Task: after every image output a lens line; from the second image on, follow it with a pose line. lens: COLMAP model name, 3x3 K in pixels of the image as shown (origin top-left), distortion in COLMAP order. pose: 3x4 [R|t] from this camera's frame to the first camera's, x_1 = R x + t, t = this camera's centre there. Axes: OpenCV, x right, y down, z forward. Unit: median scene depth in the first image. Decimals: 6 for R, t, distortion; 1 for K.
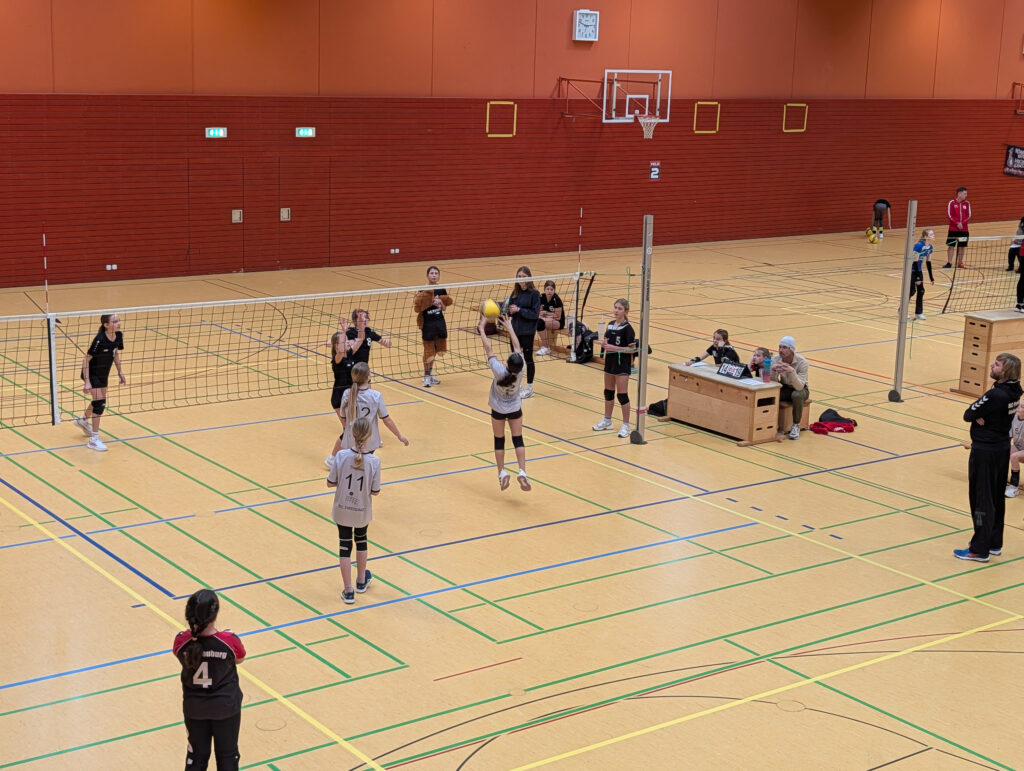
lens RADIAL K [[1662.7, 0, 523.8], [0, 1662.7, 379.6], [0, 0, 1]] dist [0.094509, 0.000000]
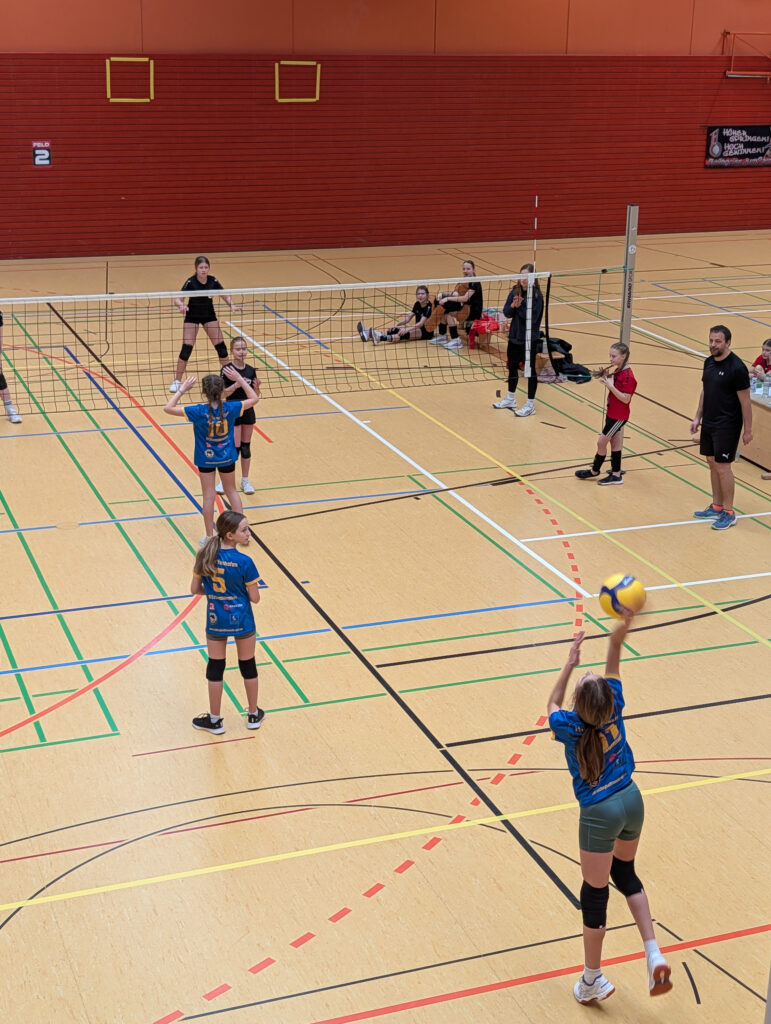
lens RADIAL K [[1662.7, 0, 392.5], [0, 1662.7, 515.7], [0, 0, 1]] dist [0.094509, 0.000000]
pose [[0.957225, 0.075205, -0.279402, 0.366740], [-0.047061, 0.993240, 0.106113, -0.046218], [0.285493, -0.088426, 0.954293, 0.287960]]
